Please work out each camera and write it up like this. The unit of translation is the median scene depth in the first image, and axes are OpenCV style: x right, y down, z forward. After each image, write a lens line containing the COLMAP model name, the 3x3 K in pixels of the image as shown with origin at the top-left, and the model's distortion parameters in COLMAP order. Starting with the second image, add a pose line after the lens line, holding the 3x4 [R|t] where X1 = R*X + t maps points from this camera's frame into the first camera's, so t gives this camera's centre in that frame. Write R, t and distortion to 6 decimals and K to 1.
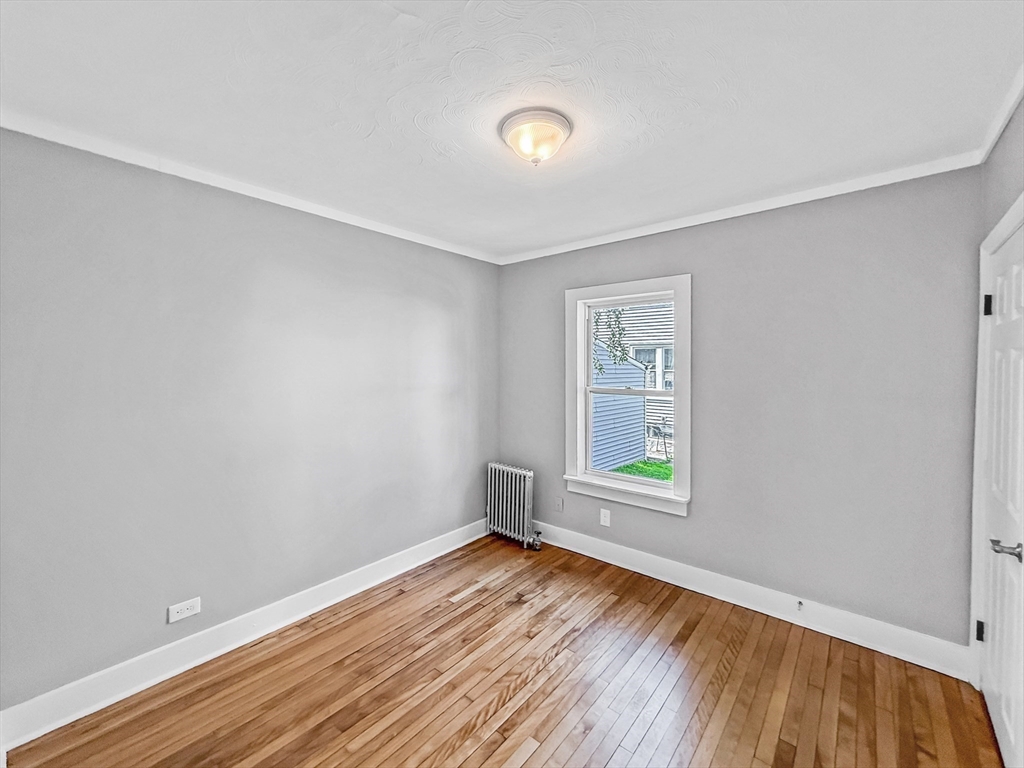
lens RADIAL K [[427.2, 0, 506.9], [0, 427.2, 371.1], [0, 0, 1]] dist [0.000831, 0.000229]
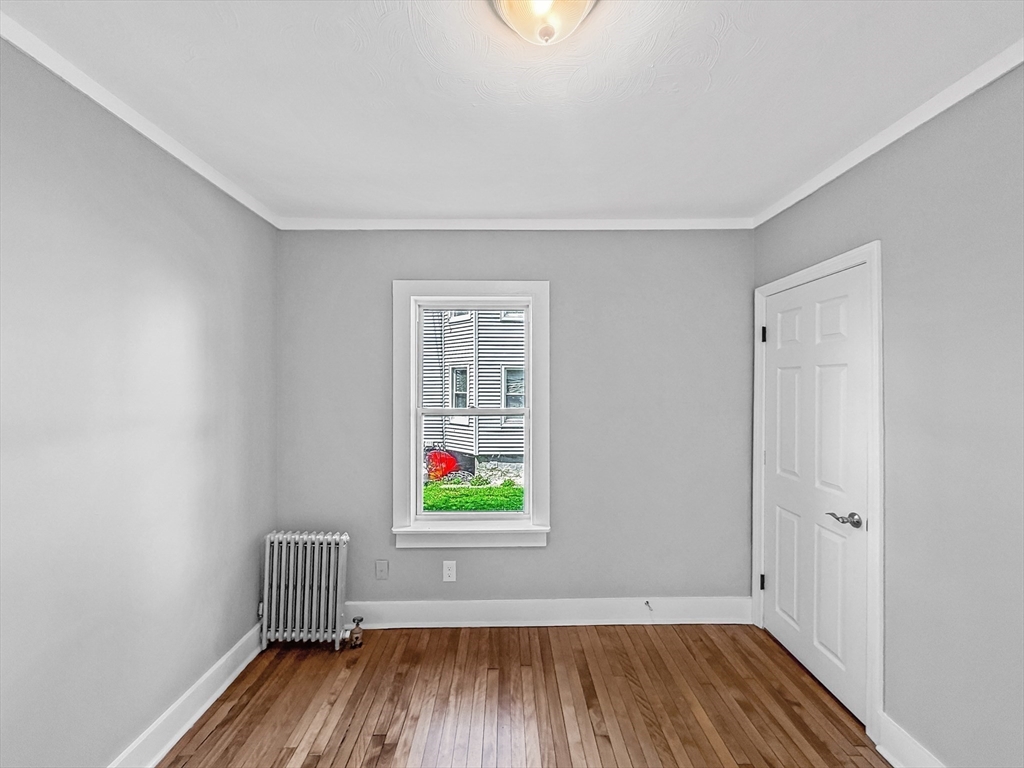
lens RADIAL K [[416.1, 0, 512.7], [0, 416.1, 382.7], [0, 0, 1]] dist [-0.001657, -0.000145]
pose [[0.752742, 0.003862, 0.658305, -0.203960], [0.011498, 0.999753, -0.019012, 0.007810], [-0.658216, 0.021880, 0.752511, 0.346599]]
